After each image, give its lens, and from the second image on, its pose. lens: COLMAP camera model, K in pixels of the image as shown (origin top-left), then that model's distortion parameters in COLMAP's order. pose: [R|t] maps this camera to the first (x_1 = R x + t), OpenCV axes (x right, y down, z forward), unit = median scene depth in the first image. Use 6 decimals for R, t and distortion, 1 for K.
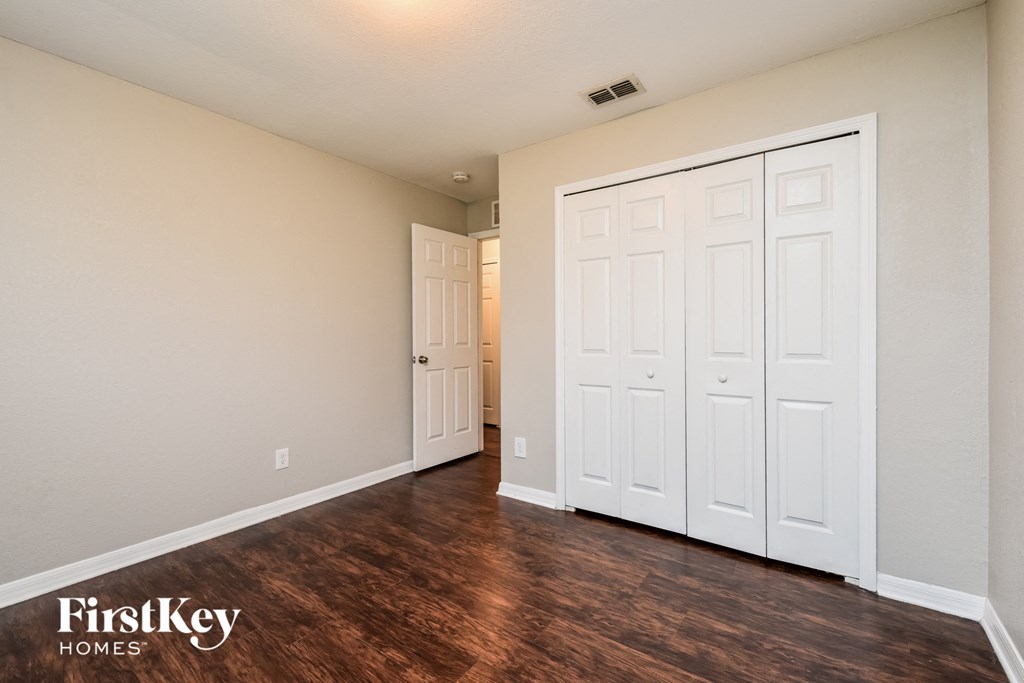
lens RADIAL K [[445.6, 0, 514.9], [0, 445.6, 336.5], [0, 0, 1]] dist [0.040733, 0.000850]
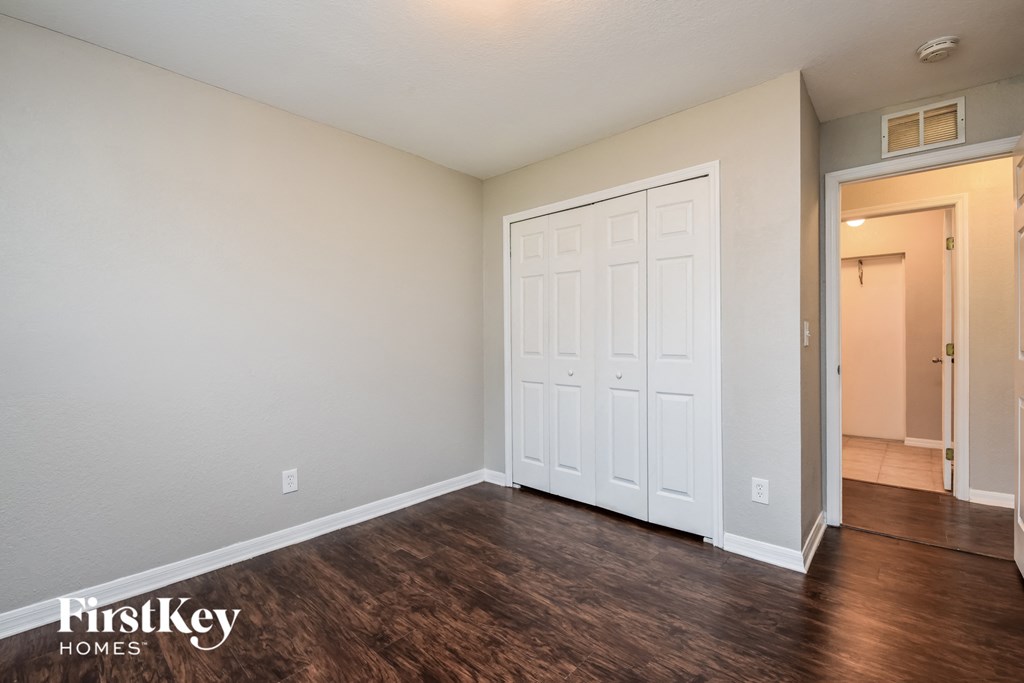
lens RADIAL K [[445.6, 0, 511.5], [0, 445.6, 342.2], [0, 0, 1]] dist [0.040733, 0.000850]
pose [[0.992701, -0.004364, -0.120524, 0.254301], [0.004517, 0.999989, 0.000994, 0.000354], [0.120518, -0.001531, 0.992710, -0.182802]]
